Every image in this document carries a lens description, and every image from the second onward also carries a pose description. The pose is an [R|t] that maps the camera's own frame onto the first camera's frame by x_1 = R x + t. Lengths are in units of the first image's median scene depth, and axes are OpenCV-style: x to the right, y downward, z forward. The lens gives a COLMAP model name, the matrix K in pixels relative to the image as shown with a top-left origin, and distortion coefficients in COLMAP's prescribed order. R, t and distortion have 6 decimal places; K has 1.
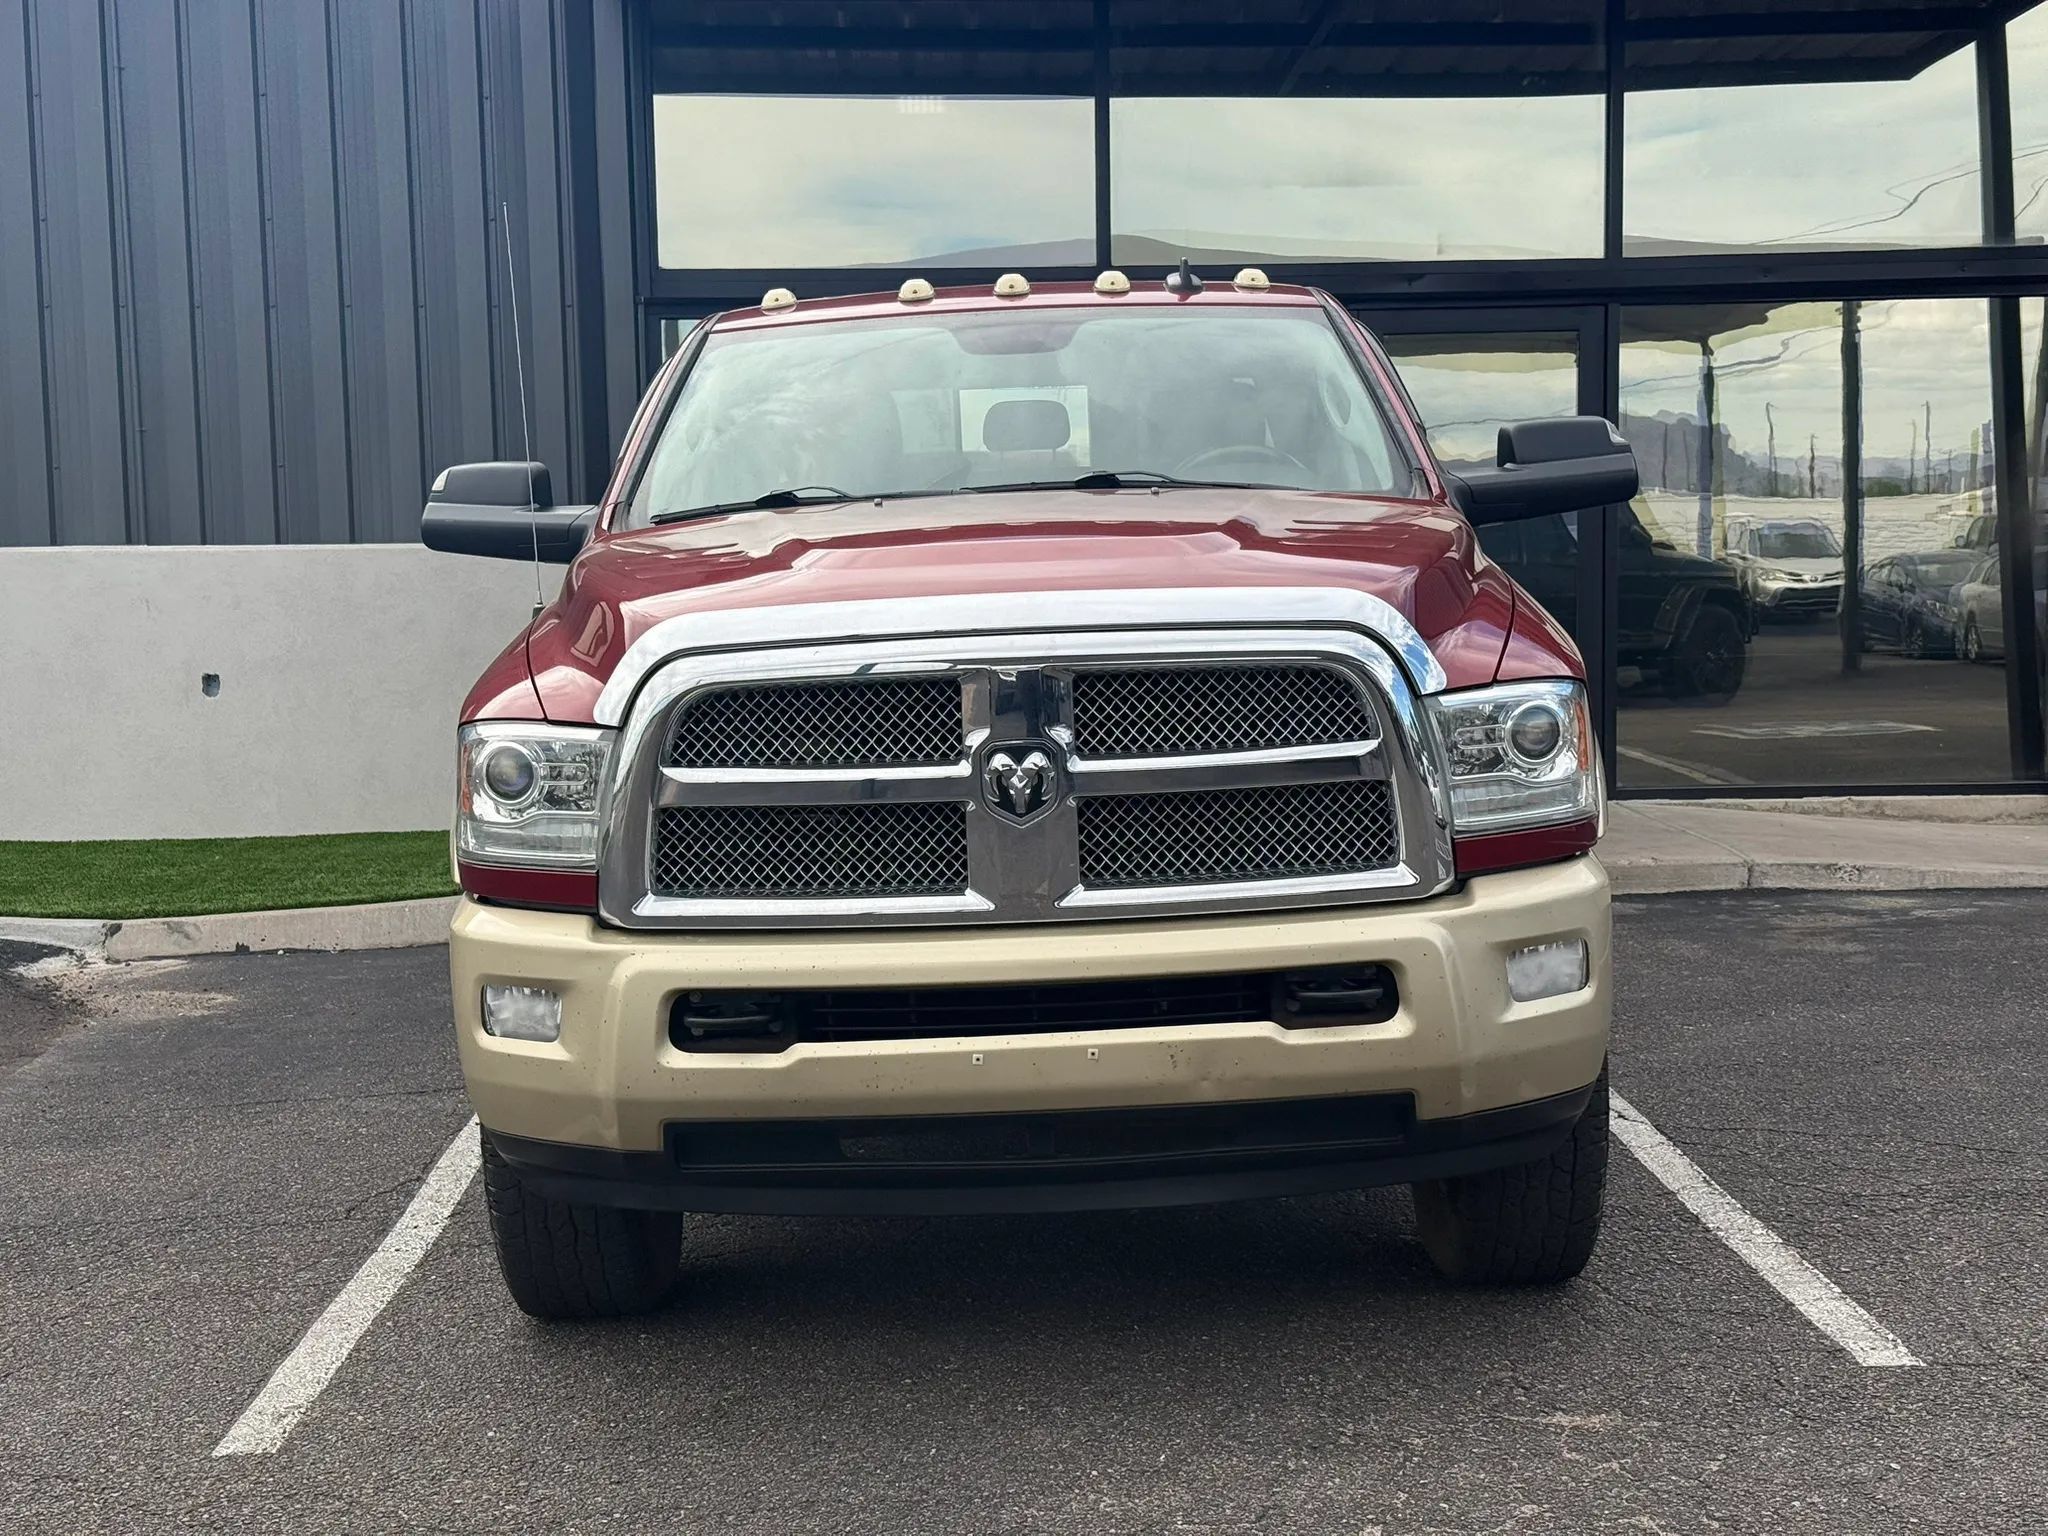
lens RADIAL K [[2786.1, 0, 1029.1], [0, 2786.1, 778.3], [0, 0, 1]] dist [0.076899, 0.000000]
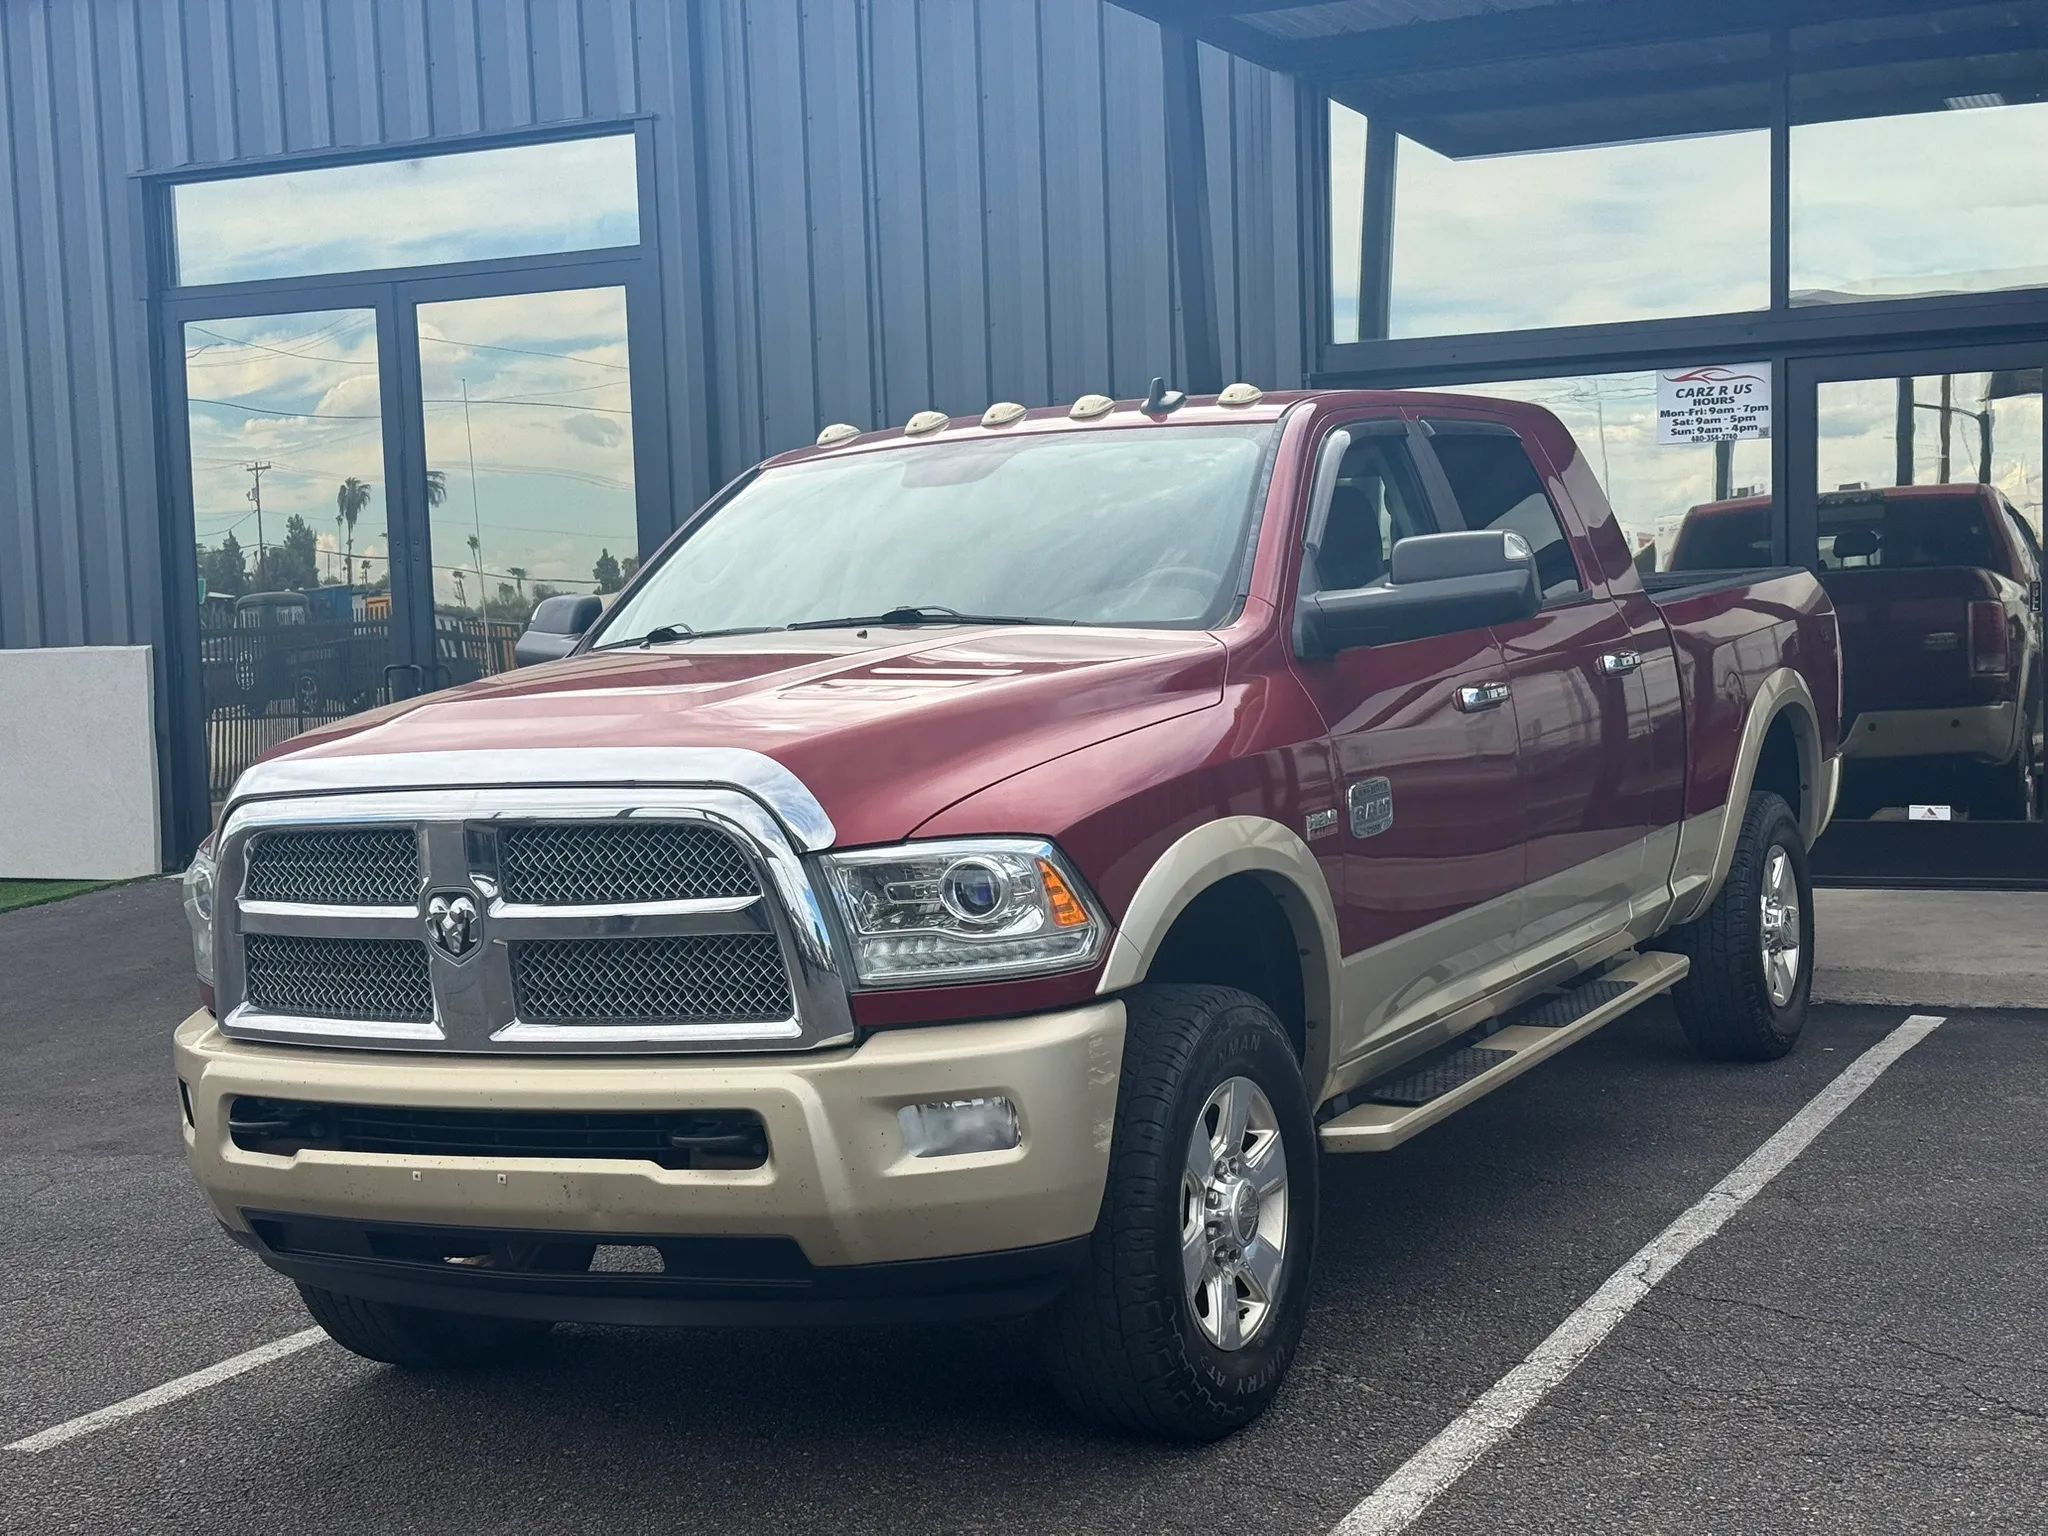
lens RADIAL K [[2769.3, 0, 1020.3], [0, 2769.3, 775.1], [0, 0, 1]] dist [0.114830, 0.000000]
pose [[0.886524, 0.014109, -0.462467, 0.628229], [-0.017017, 0.999853, -0.002116, -0.053061], [0.462369, 0.009746, 0.886634, 0.118164]]
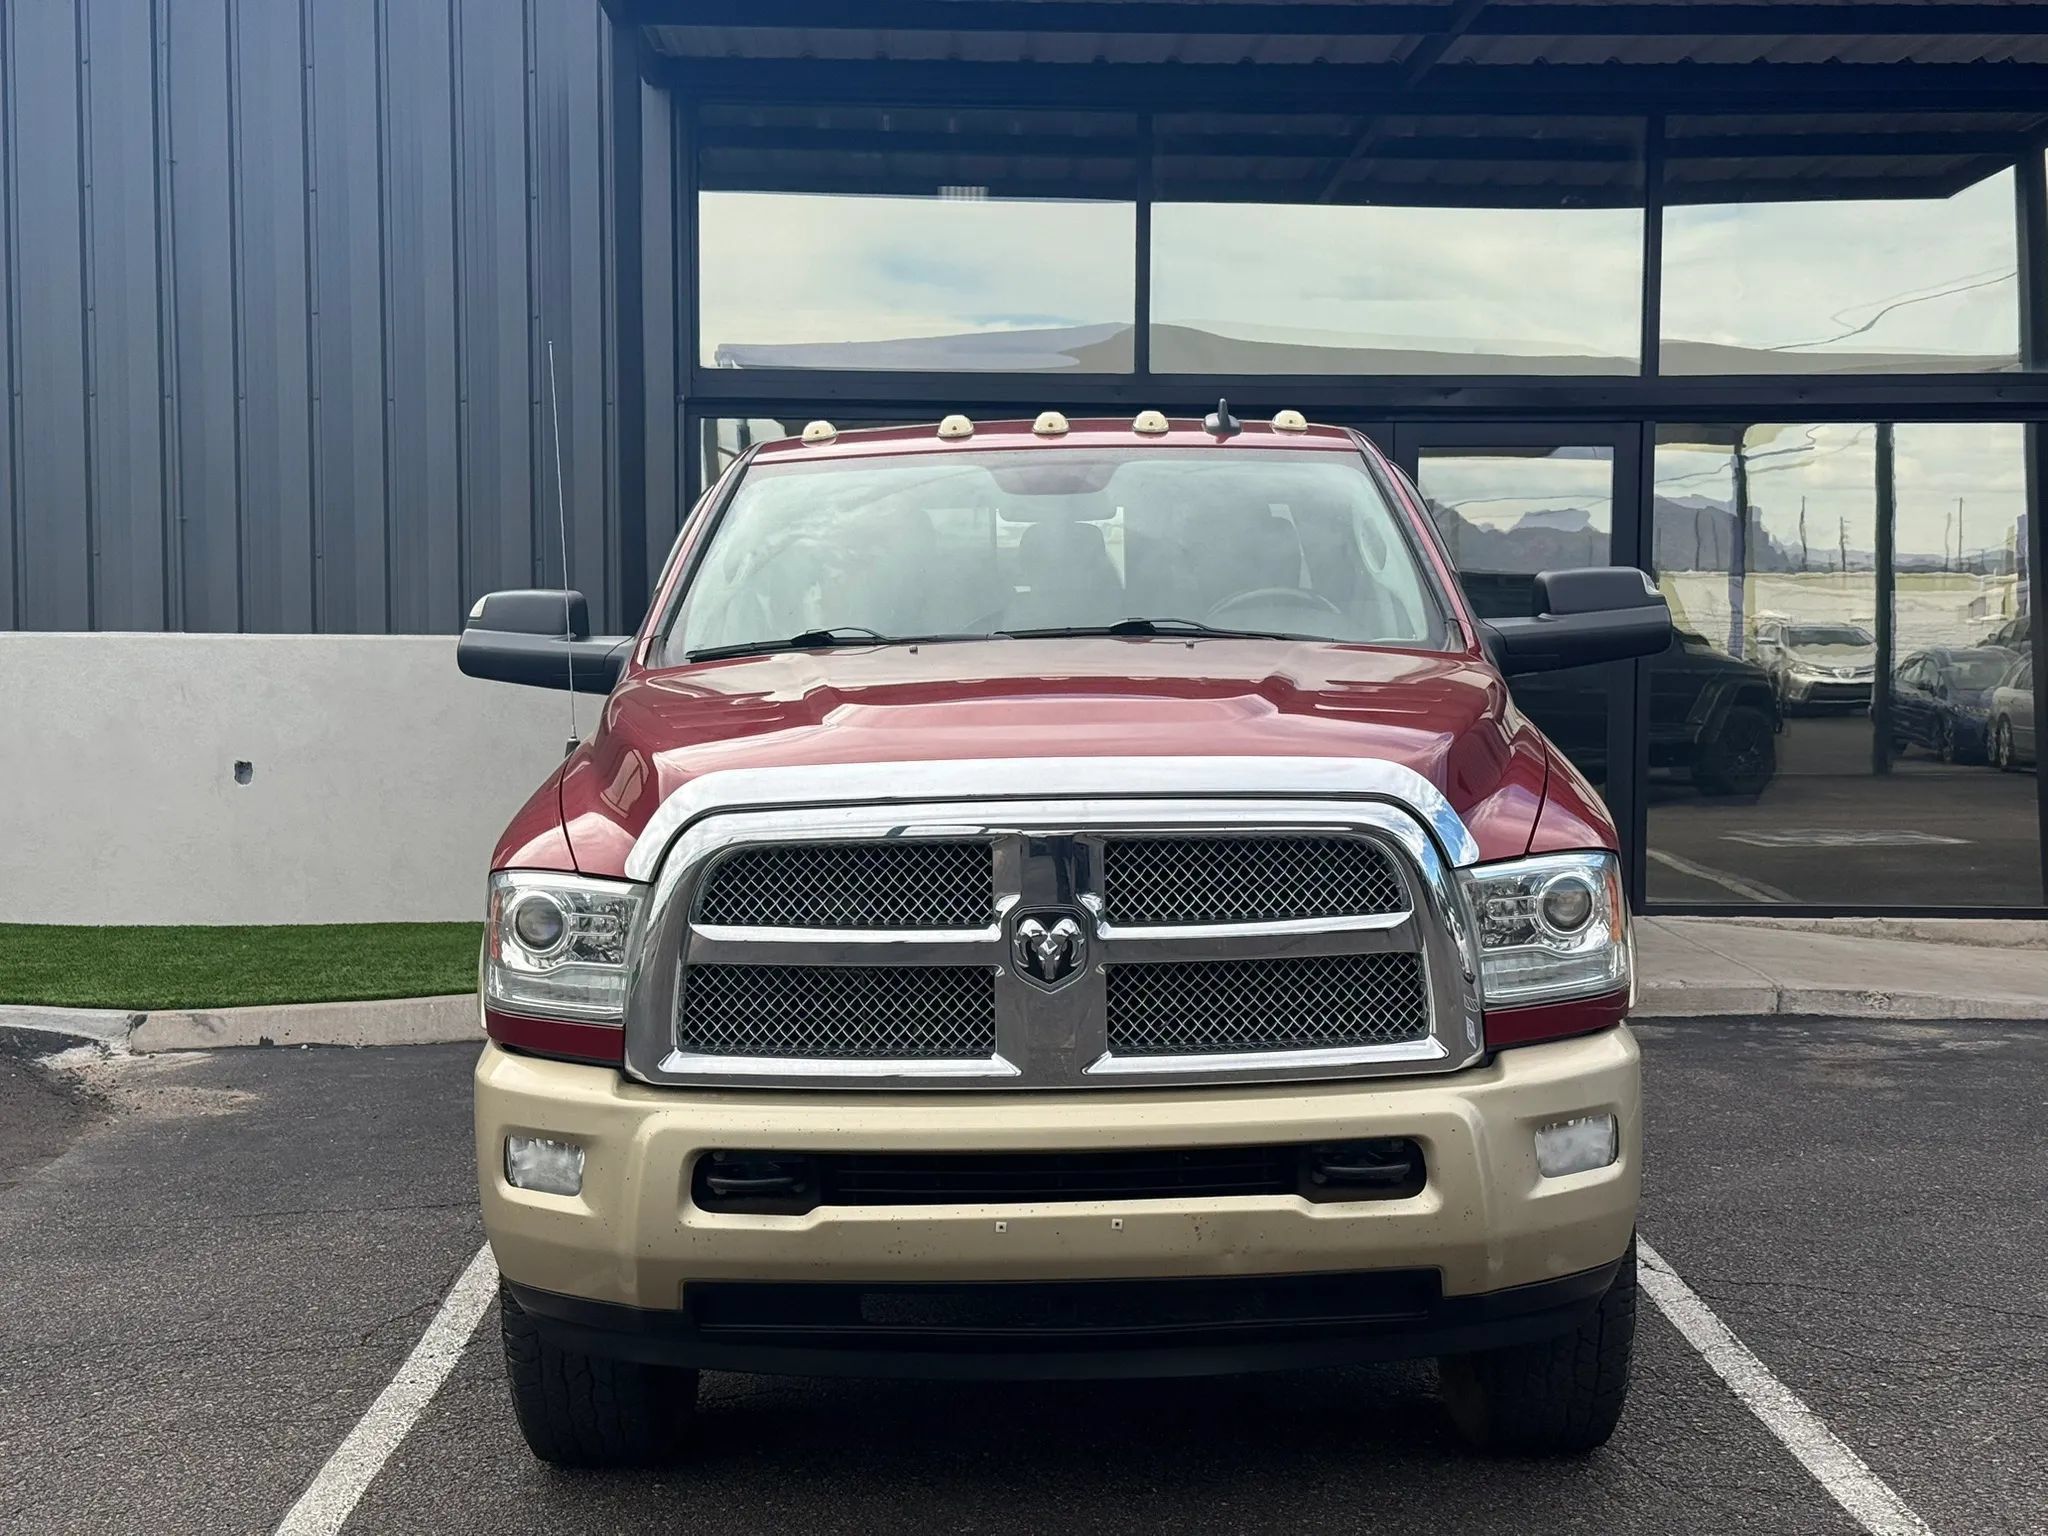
lens RADIAL K [[2786.1, 0, 1036.8], [0, 2786.1, 764.7], [0, 0, 1]] dist [0.076899, 0.000000]
pose [[0.999749, 0.021096, -0.007496, -0.001548], [-0.021312, 0.999322, -0.030023, -0.030763], [0.006857, 0.030175, 0.999521, -0.000054]]
